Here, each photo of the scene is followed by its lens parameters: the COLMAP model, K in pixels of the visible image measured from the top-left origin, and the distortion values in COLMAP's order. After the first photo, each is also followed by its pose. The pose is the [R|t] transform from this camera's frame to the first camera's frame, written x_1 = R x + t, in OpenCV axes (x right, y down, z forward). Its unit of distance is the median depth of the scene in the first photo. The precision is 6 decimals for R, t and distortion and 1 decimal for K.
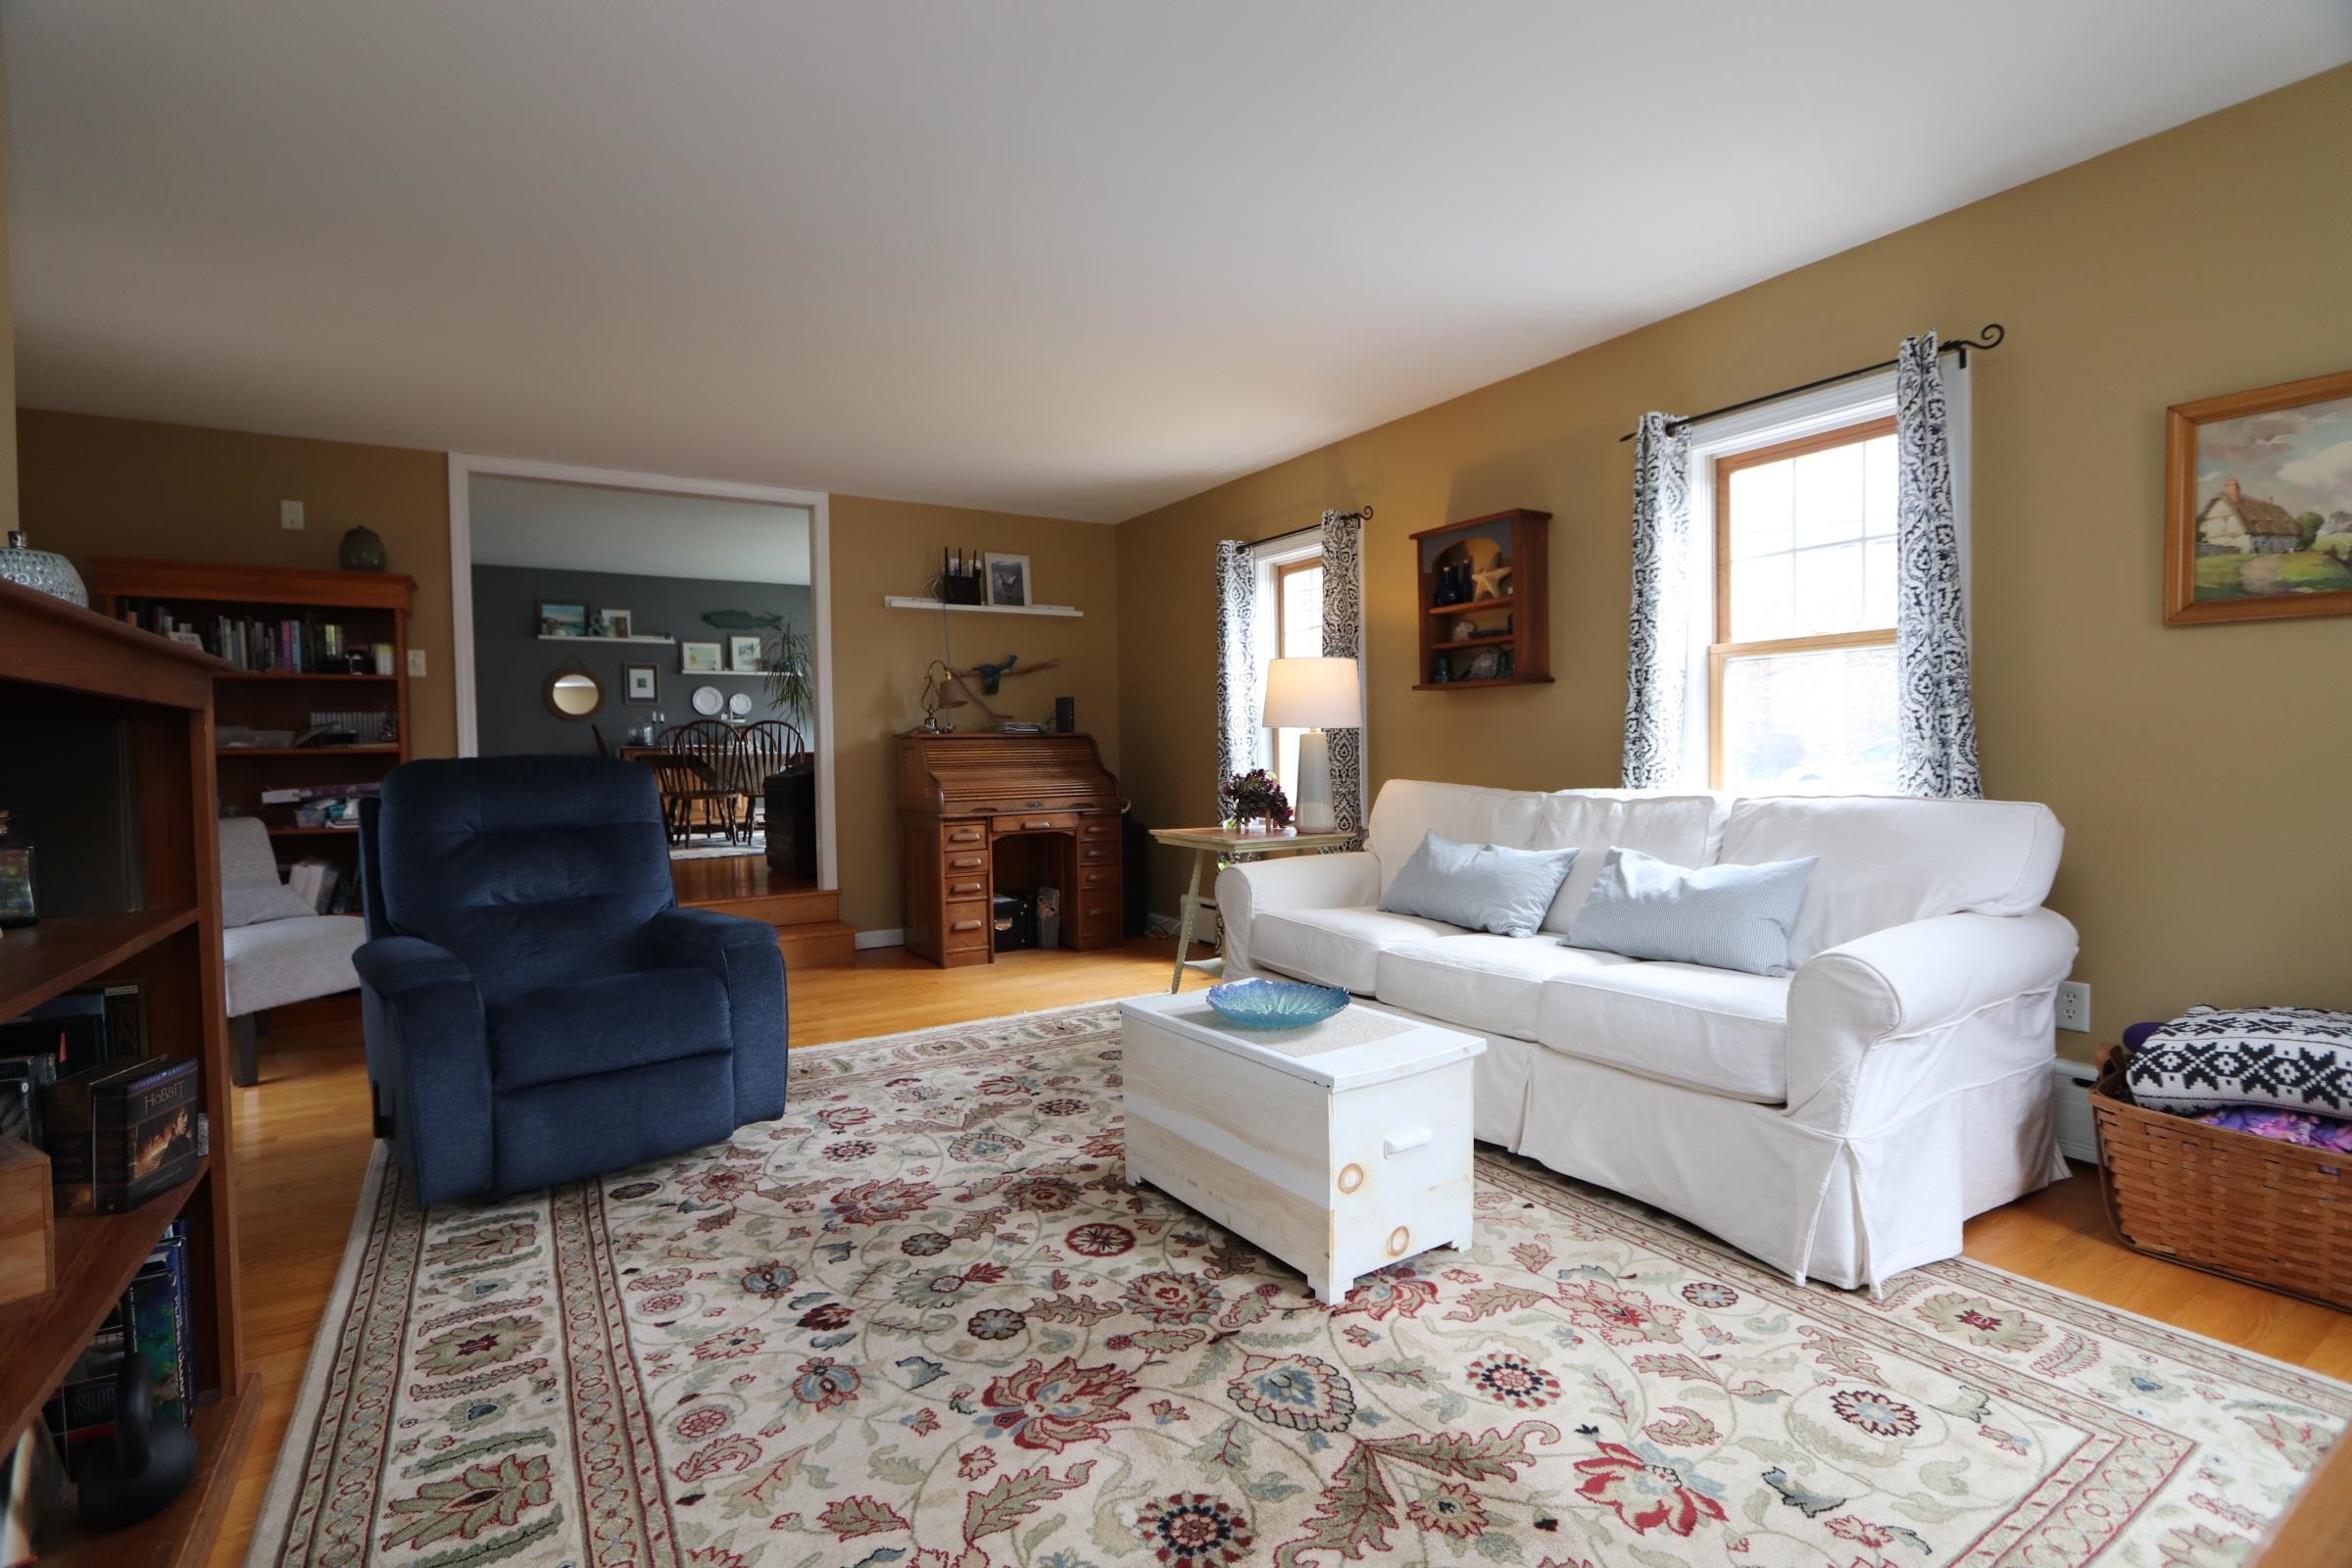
lens RADIAL K [[1076.2, 0, 1161.9], [0, 1076.2, 786.2], [0, 0, 1]] dist [-0.016046, 0.001355]
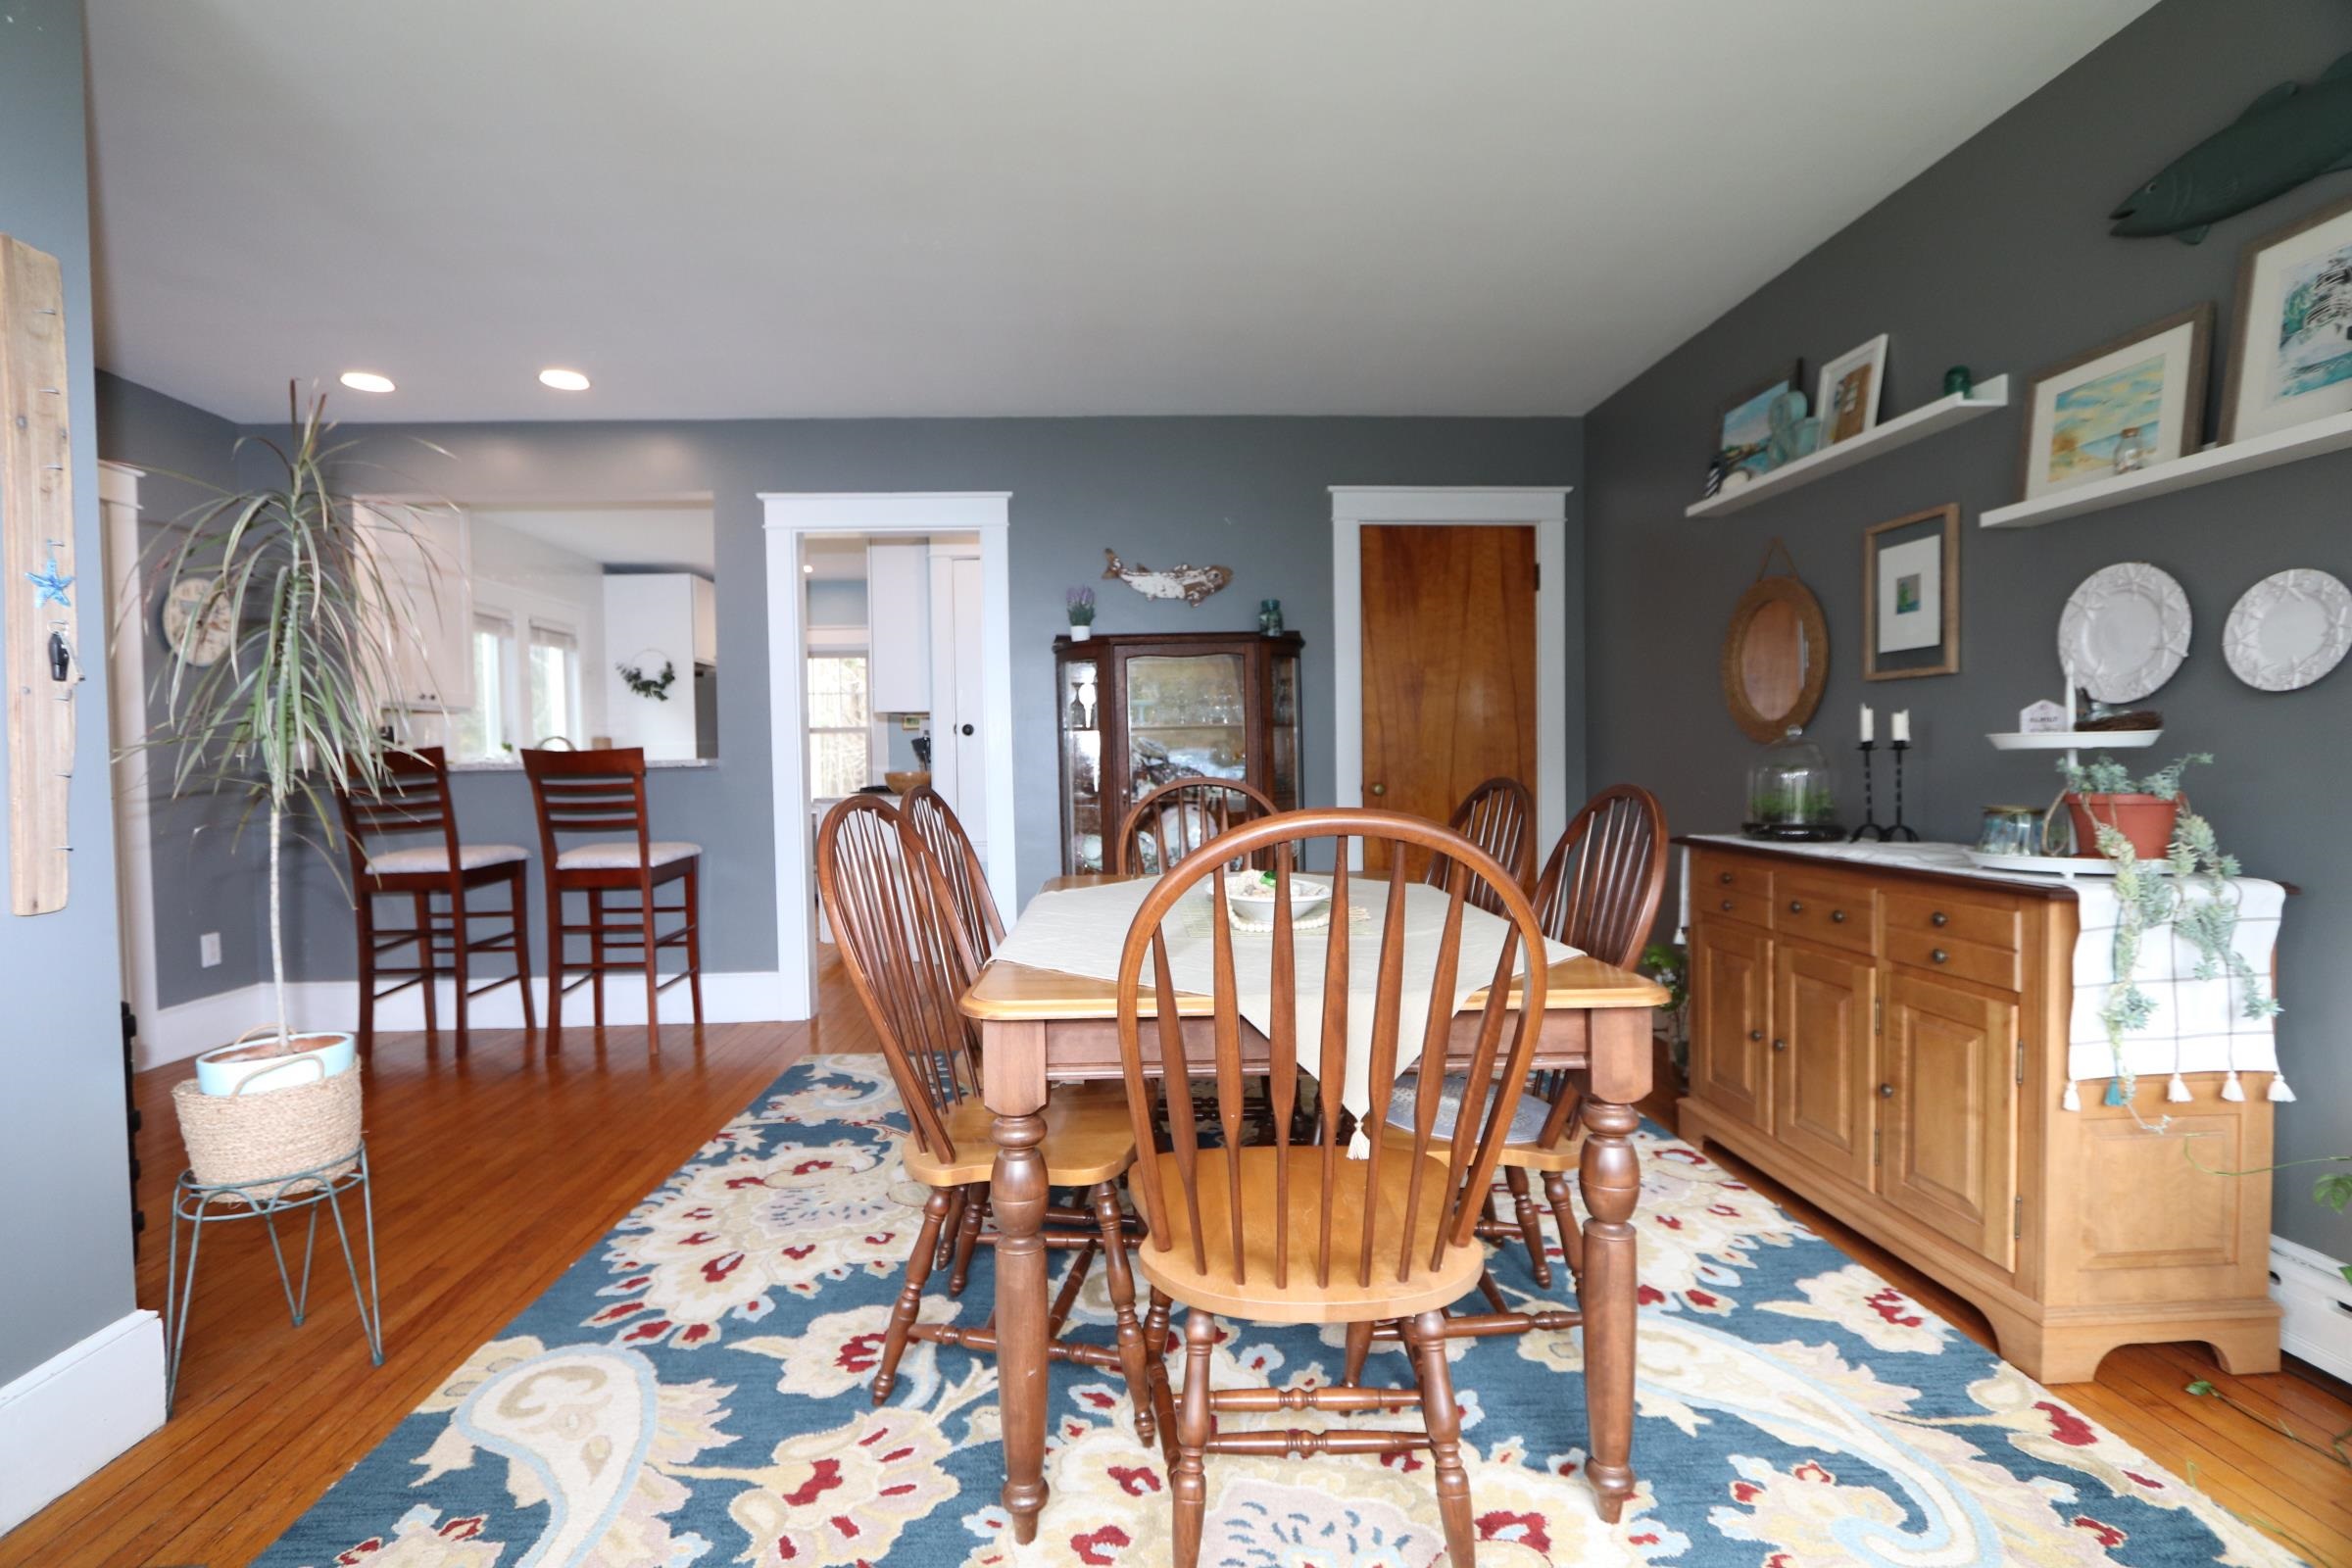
lens RADIAL K [[1076.2, 0, 1160.6], [0, 1076.2, 786.4], [0, 0, 1]] dist [-0.016046, 0.001355]
pose [[-0.488099, 0.051578, -0.871263, -0.615408], [-0.001902, 0.998187, 0.060158, -0.241044], [0.872786, 0.031021, -0.487116, 3.618098]]
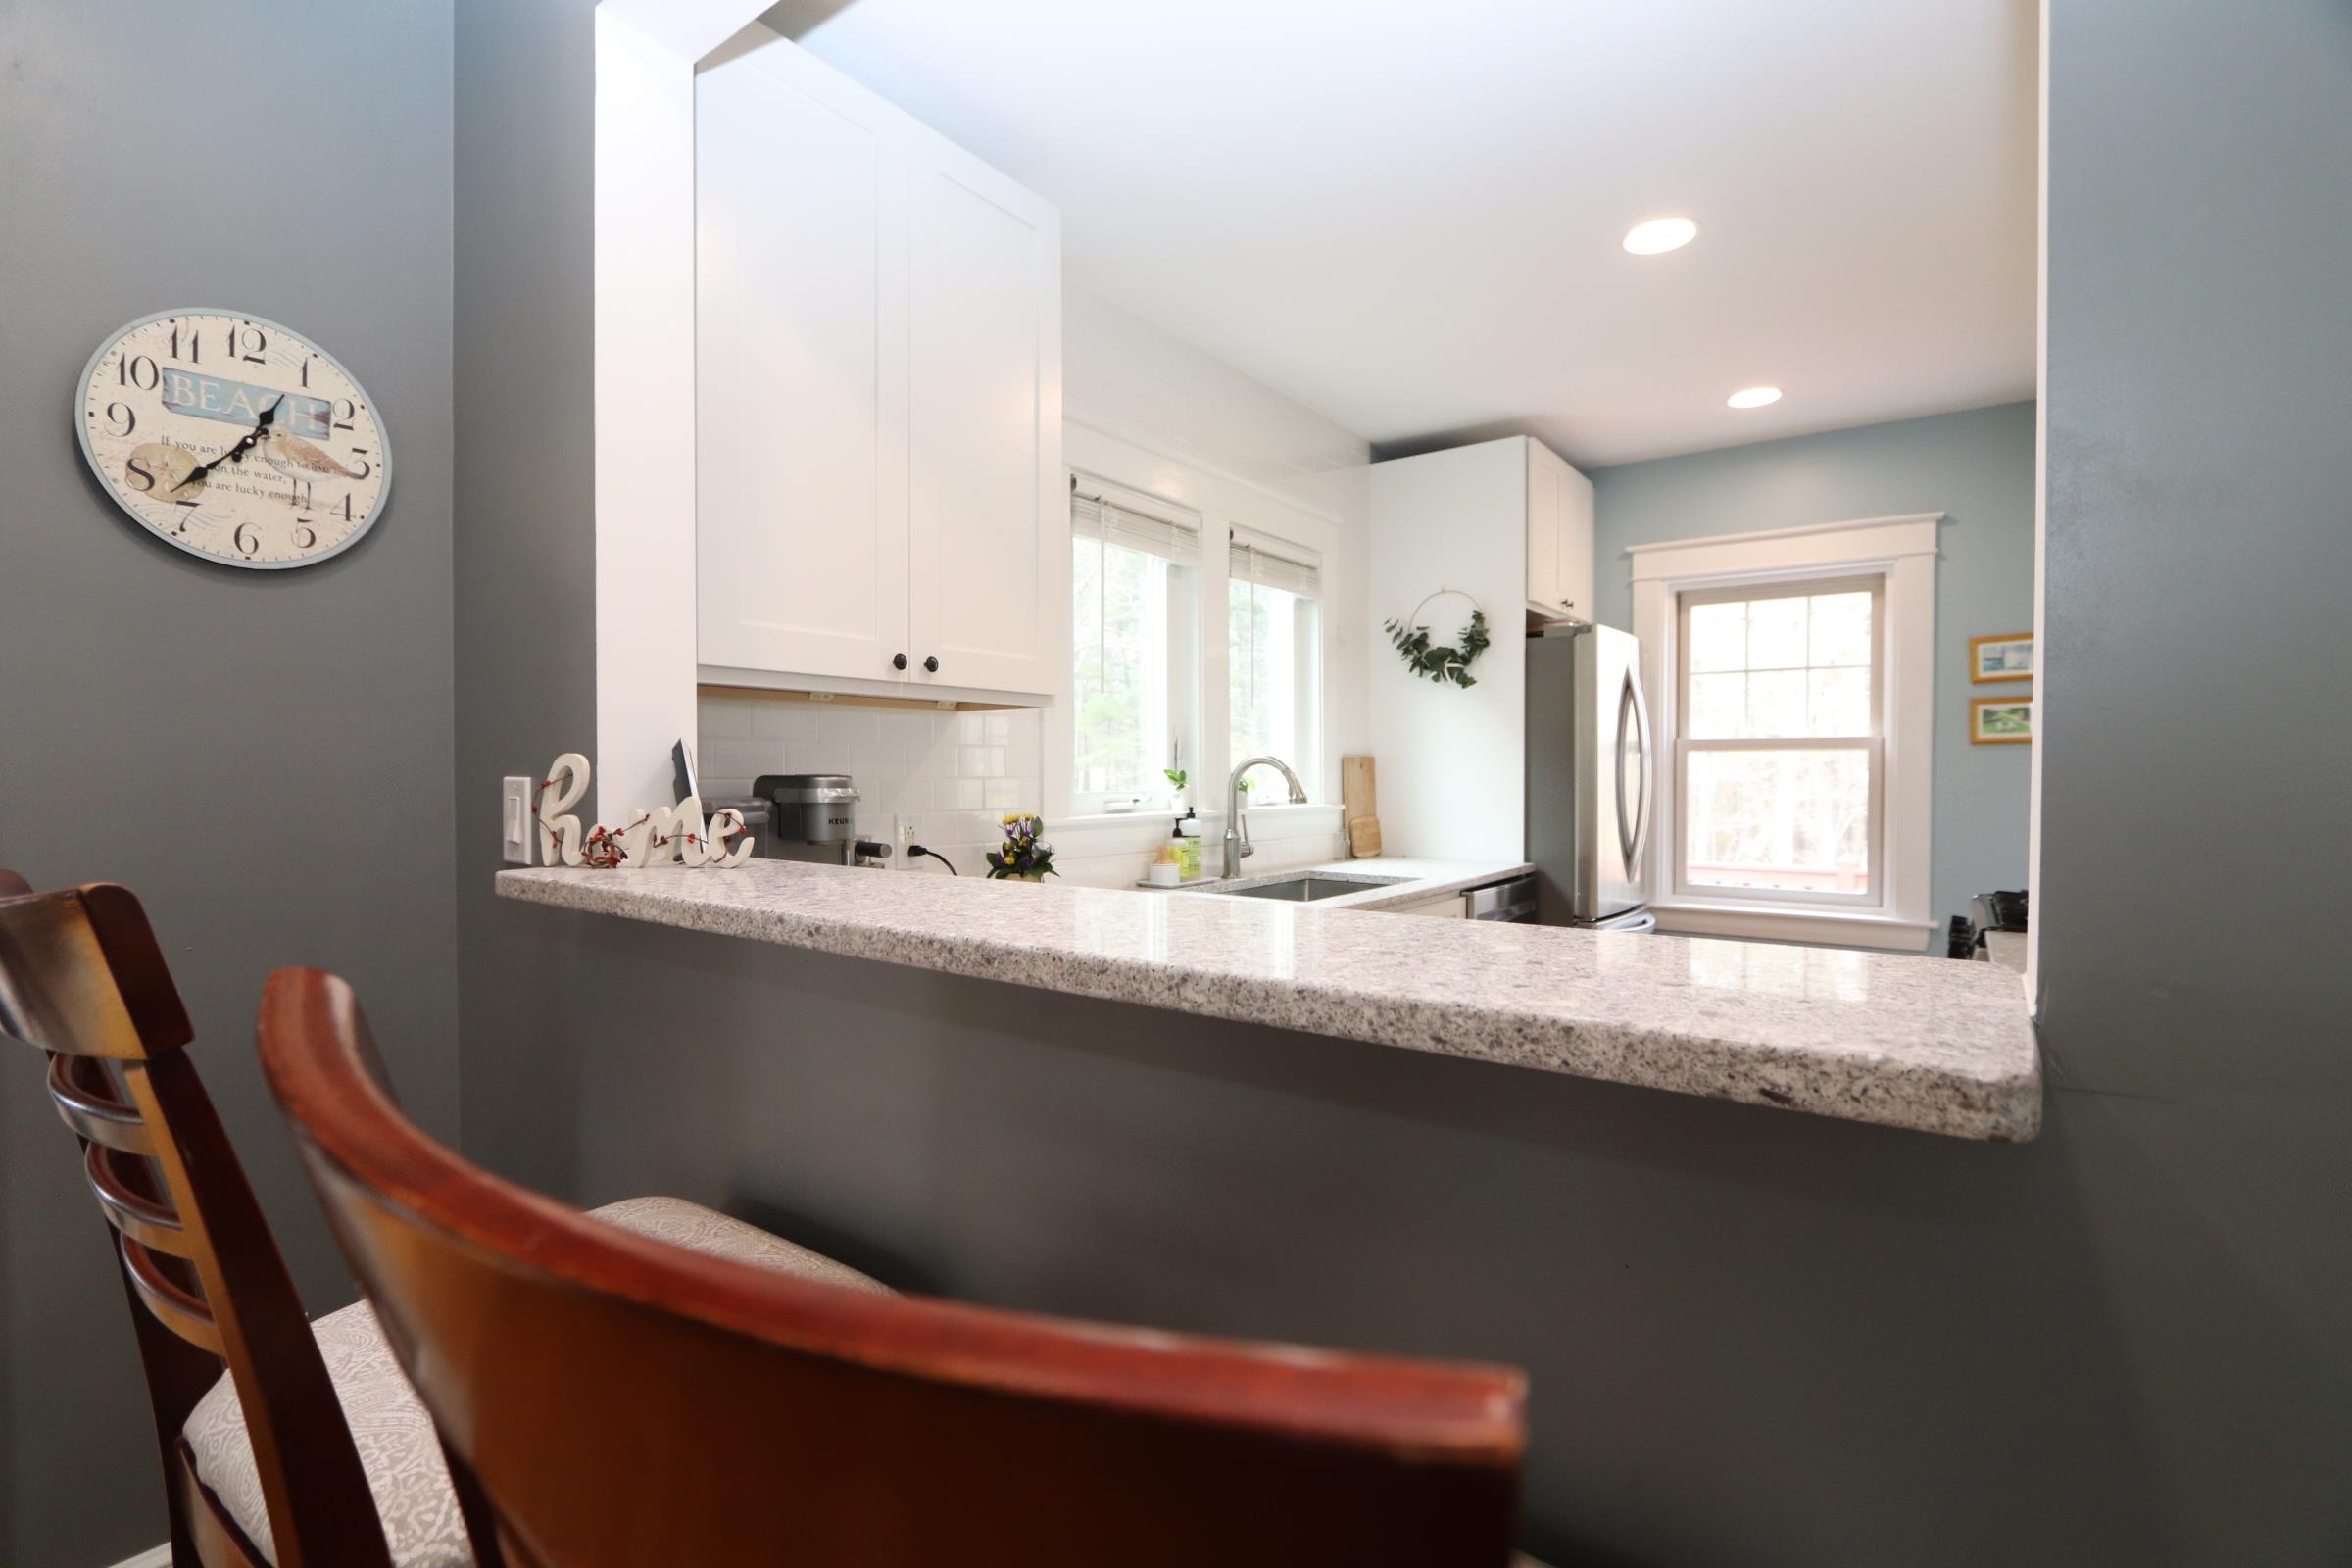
lens RADIAL K [[1076.2, 0, 1161.5], [0, 1076.2, 782.8], [0, 0, 1]] dist [-0.016046, 0.001355]
pose [[-0.931450, 0.019710, -0.363336, -1.497828], [0.002182, 0.998816, 0.048589, -0.235935], [0.363864, 0.044466, -0.930390, 2.351351]]
